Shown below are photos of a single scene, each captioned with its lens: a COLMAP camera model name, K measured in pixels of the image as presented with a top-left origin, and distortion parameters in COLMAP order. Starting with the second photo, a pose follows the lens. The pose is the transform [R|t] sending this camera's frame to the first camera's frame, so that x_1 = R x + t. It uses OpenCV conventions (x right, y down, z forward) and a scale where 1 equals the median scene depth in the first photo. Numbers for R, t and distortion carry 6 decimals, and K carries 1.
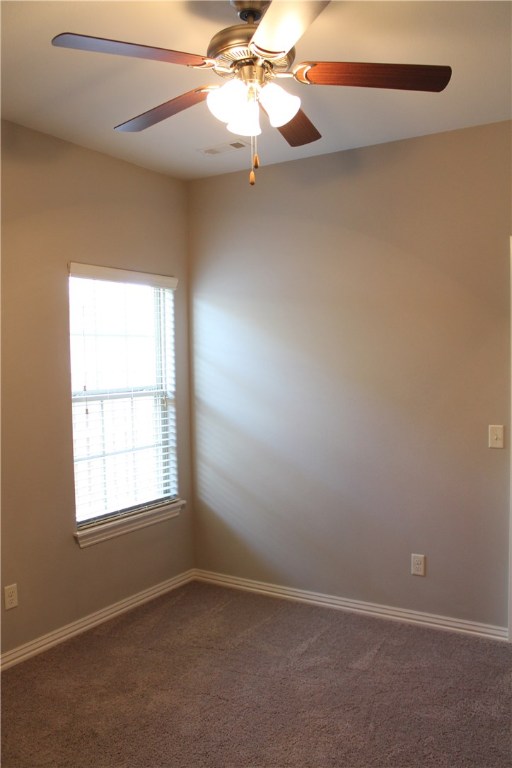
lens RADIAL K [[646.5, 0, 256.0], [0, 646.5, 384.0], [0, 0, 1]] dist [-0.163611, 0.142104]
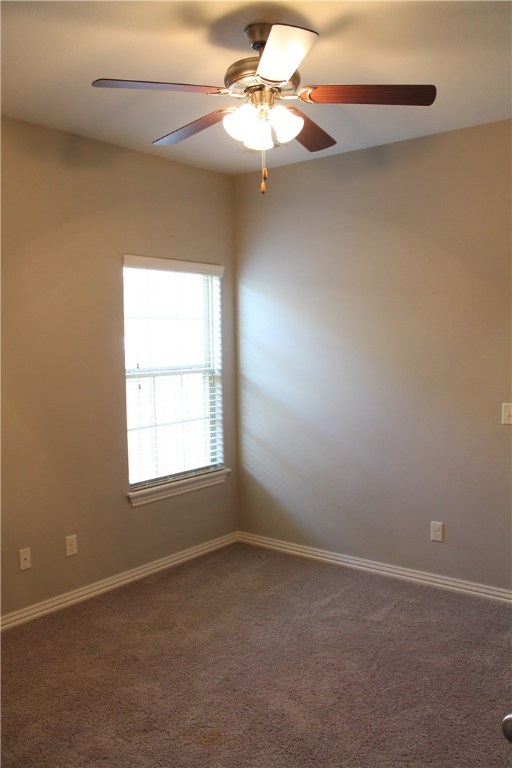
lens RADIAL K [[646.5, 0, 256.0], [0, 646.5, 384.0], [0, 0, 1]] dist [-0.163611, 0.142104]
pose [[0.993479, 0.009747, -0.113602, 0.072514], [-0.005919, 0.999405, 0.033984, -0.001683], [0.113866, -0.033089, 0.992945, -0.108643]]
